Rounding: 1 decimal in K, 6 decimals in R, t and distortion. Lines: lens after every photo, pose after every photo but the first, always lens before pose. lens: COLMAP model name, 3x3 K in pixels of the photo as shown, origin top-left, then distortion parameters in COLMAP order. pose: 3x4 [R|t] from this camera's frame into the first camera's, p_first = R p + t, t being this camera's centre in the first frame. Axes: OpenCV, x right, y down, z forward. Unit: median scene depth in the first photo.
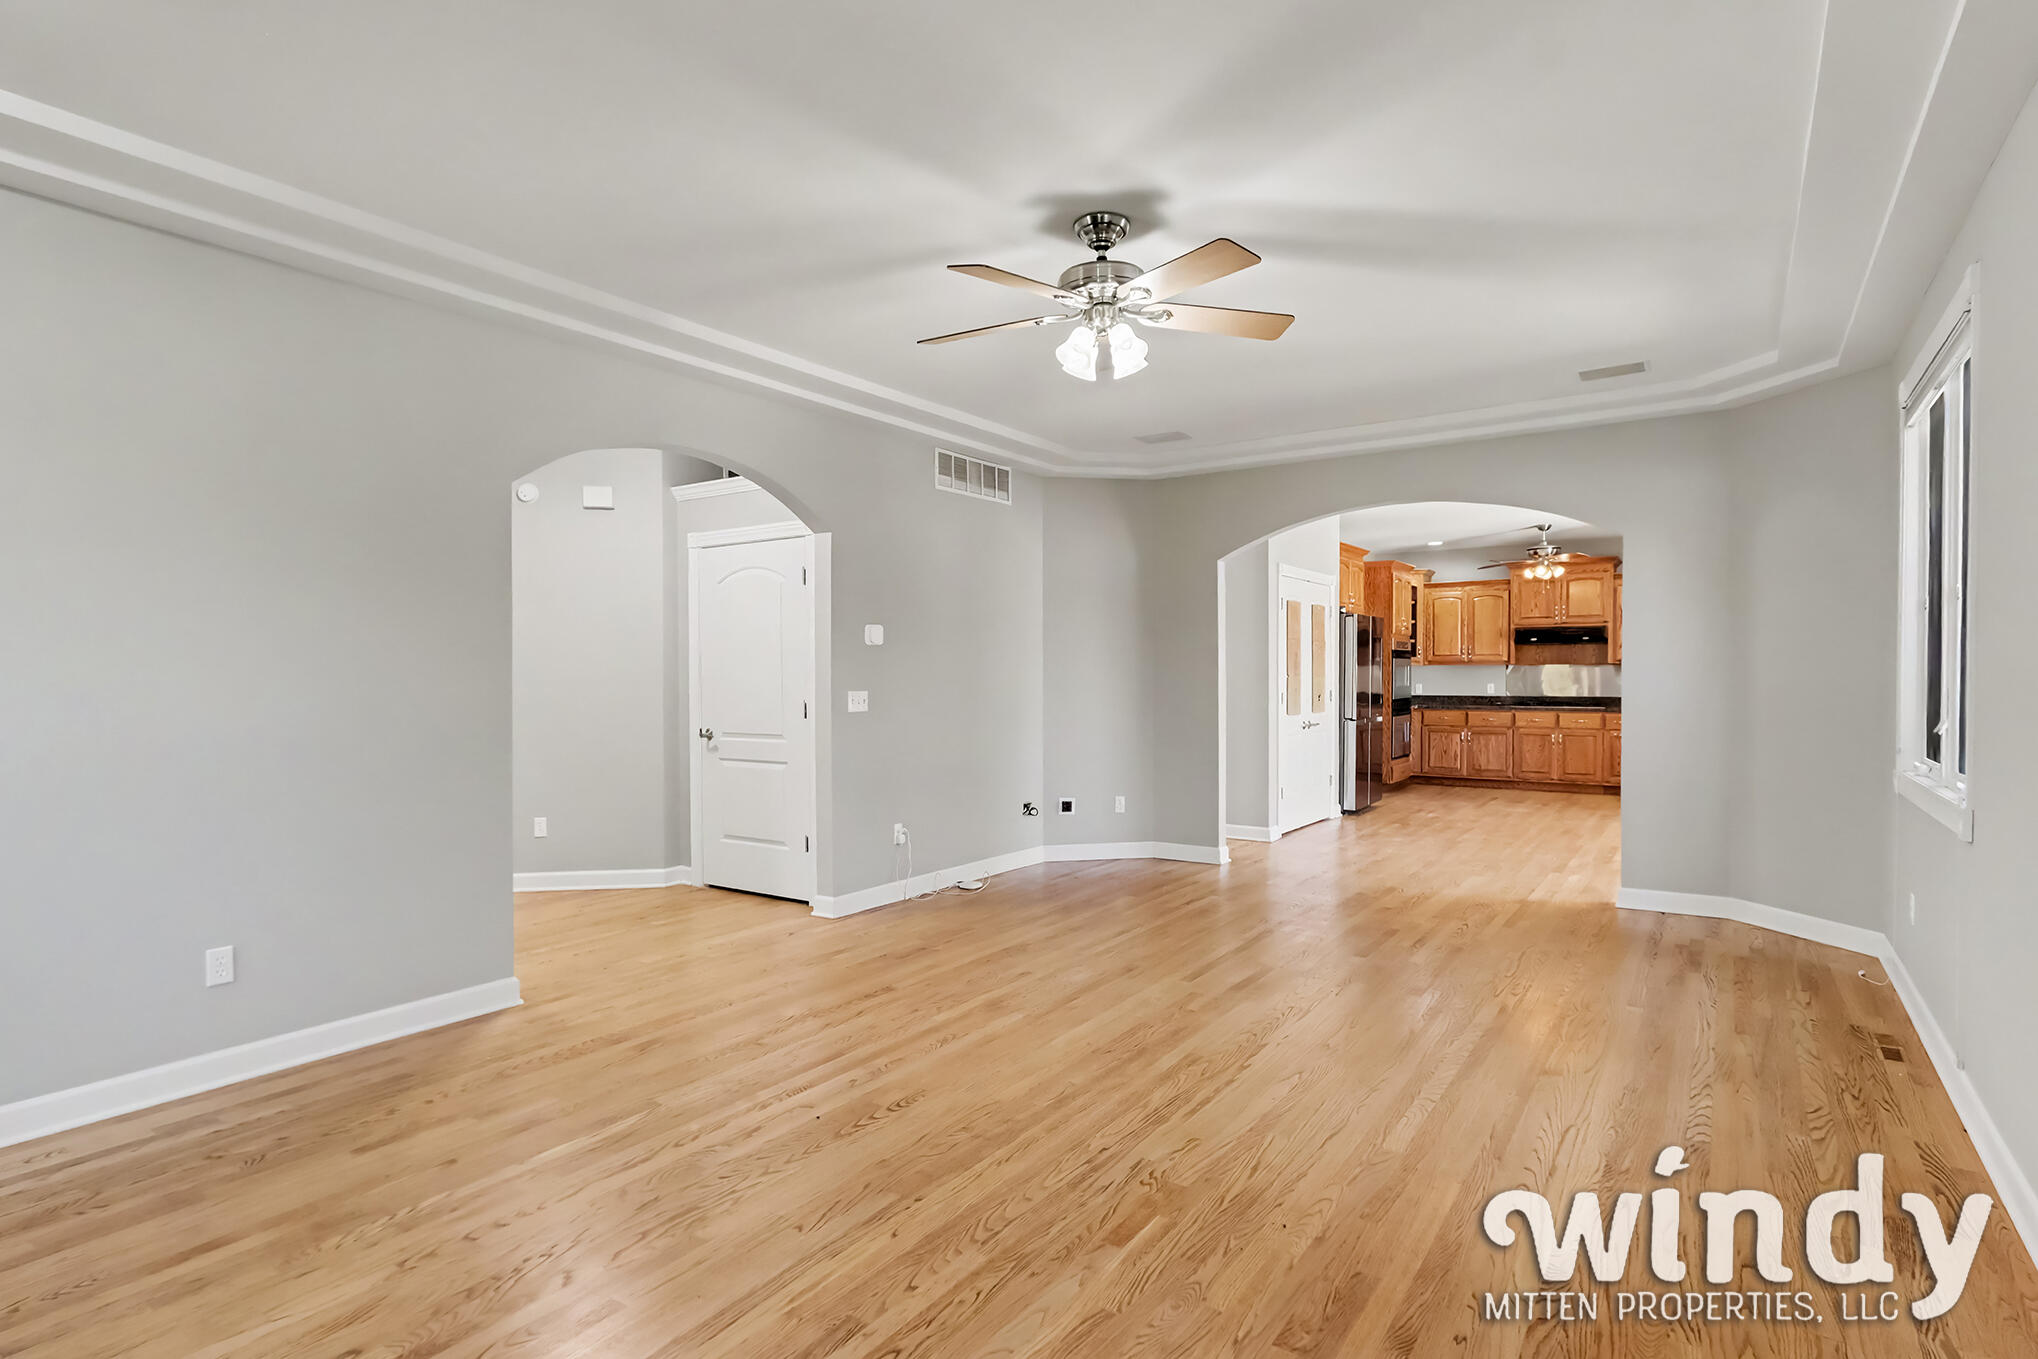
lens RADIAL K [[1049.8, 0, 1025.1], [0, 1049.8, 691.4], [0, 0, 1]] dist [0.000274, 0.003138]
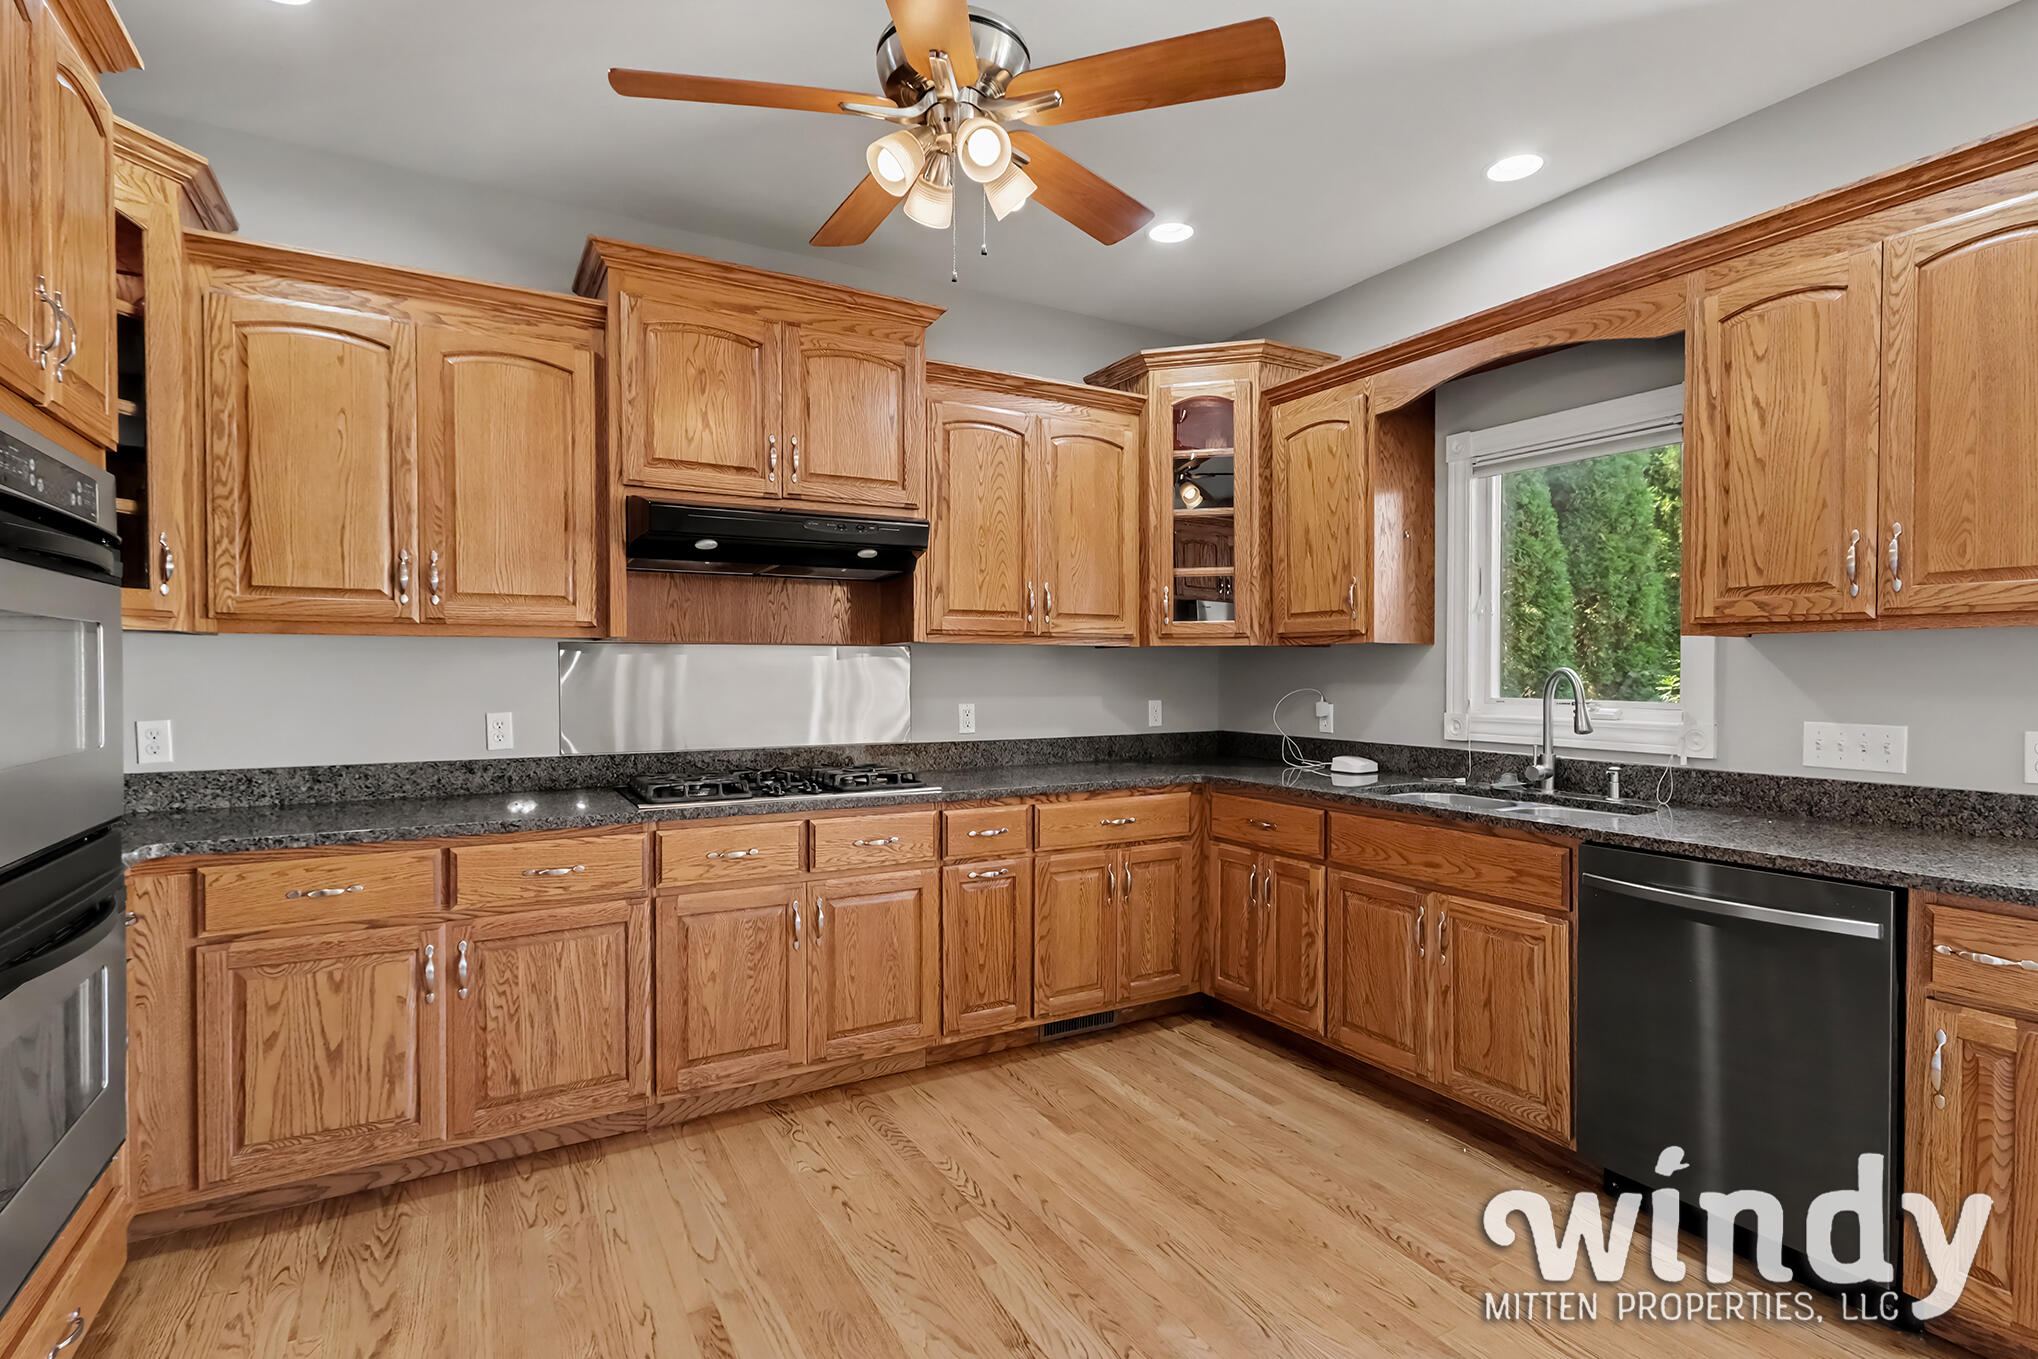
lens RADIAL K [[994.9, 0, 1008.2], [0, 994.9, 686.3], [0, 0, 1]] dist [0.001197, 0.001590]
pose [[0.446552, -0.012280, 0.894673, 0.288381], [0.013816, 0.999881, 0.006828, -0.014212], [-0.894651, 0.009312, 0.446669, 0.803747]]
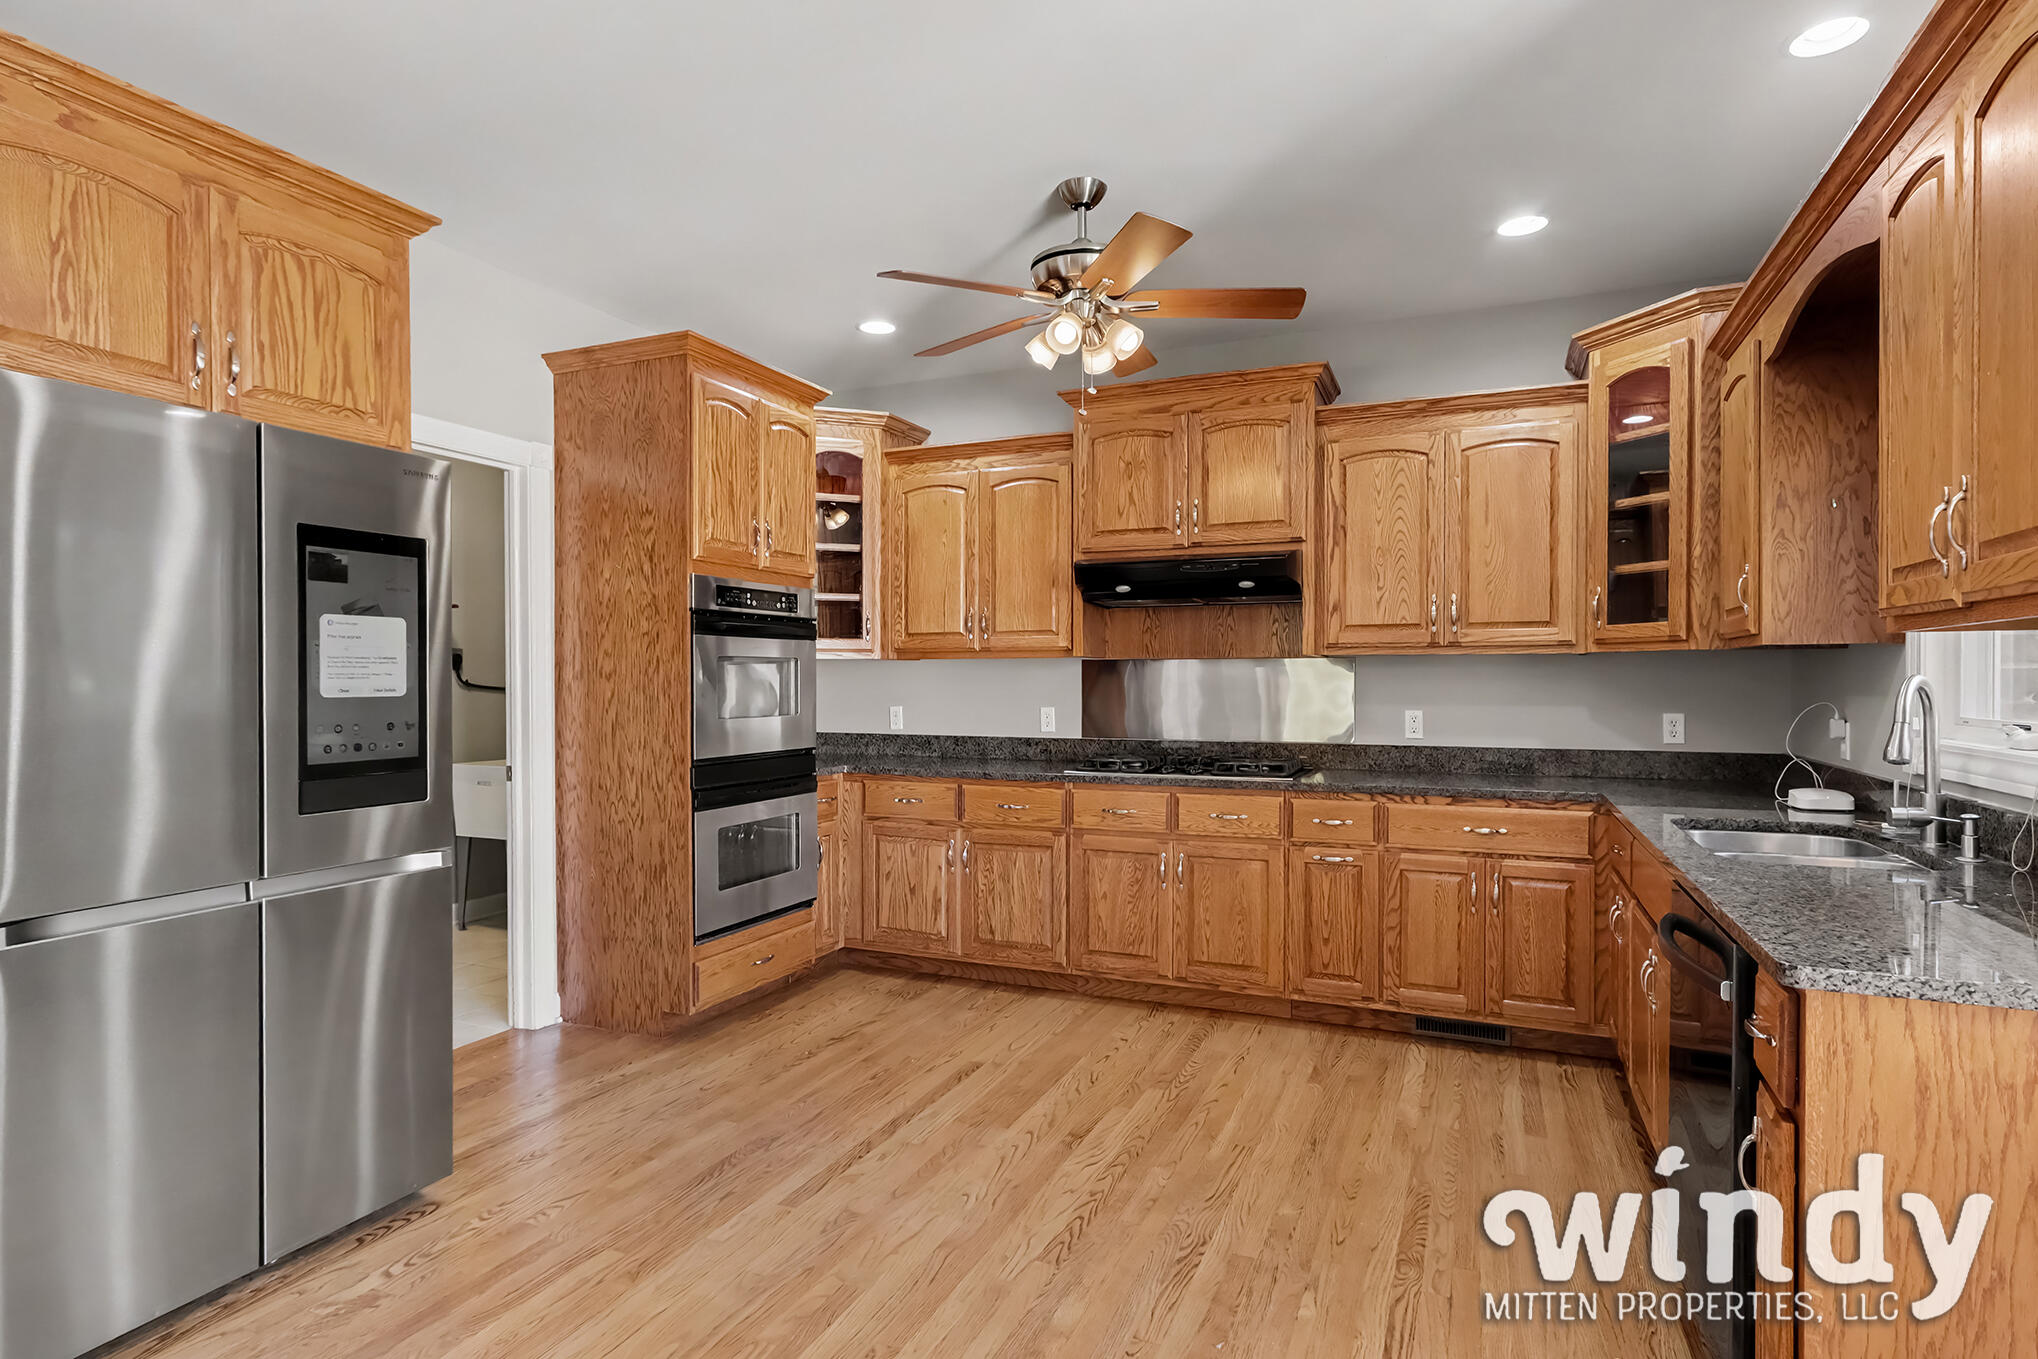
lens RADIAL K [[1049.8, 0, 1043.7], [0, 1049.8, 680.2], [0, 0, 1]] dist [0.000274, 0.003138]
pose [[0.983813, 0.000471, 0.179197, 0.383483], [0.002078, 0.999899, -0.014039, -0.012104], [-0.179186, 0.014184, 0.983713, 0.629605]]
